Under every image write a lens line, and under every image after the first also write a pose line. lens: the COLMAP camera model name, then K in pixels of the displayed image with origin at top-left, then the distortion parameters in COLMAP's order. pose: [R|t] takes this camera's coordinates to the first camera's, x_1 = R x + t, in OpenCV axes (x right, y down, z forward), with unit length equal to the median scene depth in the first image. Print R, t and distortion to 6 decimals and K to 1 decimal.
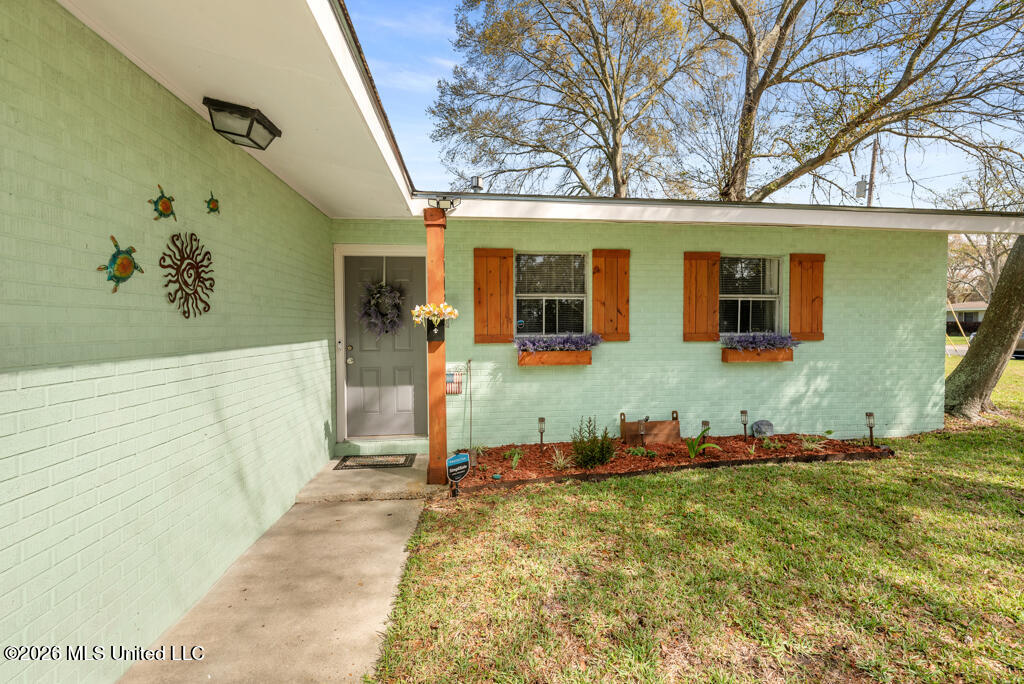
lens RADIAL K [[438.6, 0, 530.6], [0, 438.6, 327.1], [0, 0, 1]] dist [0.001187, 0.000081]
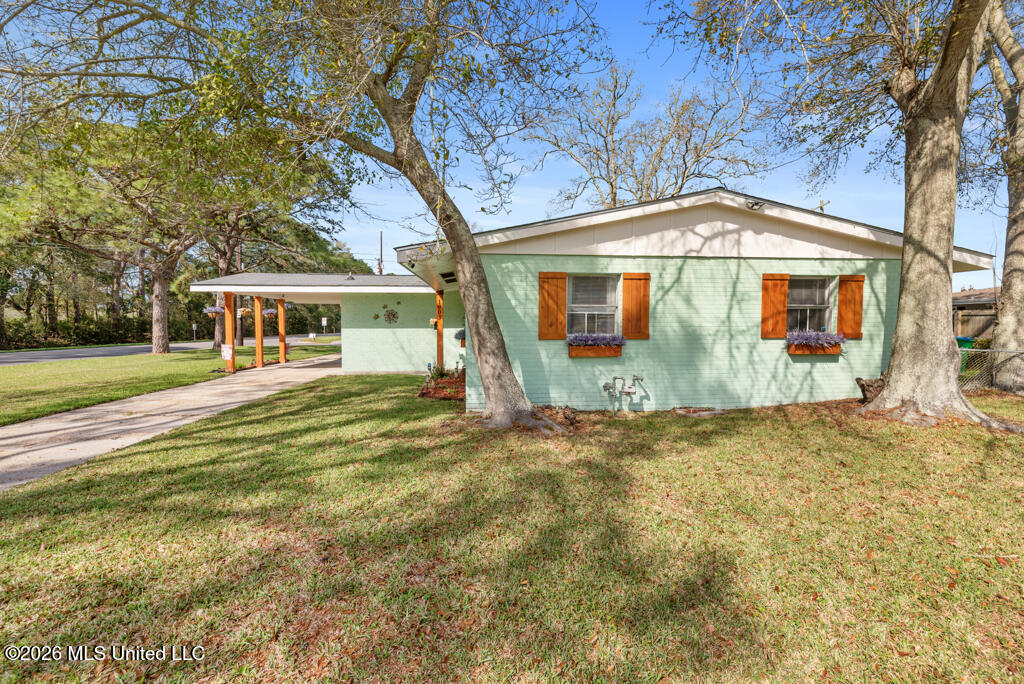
lens RADIAL K [[458.4, 0, 525.8], [0, 458.4, 353.5], [0, 0, 1]] dist [-0.001552, -0.000243]
pose [[-0.026418, 0.069054, -0.997263, 2.399183], [-0.010843, 0.997533, 0.069360, -0.028061], [0.999592, 0.012645, -0.025604, 1.300625]]
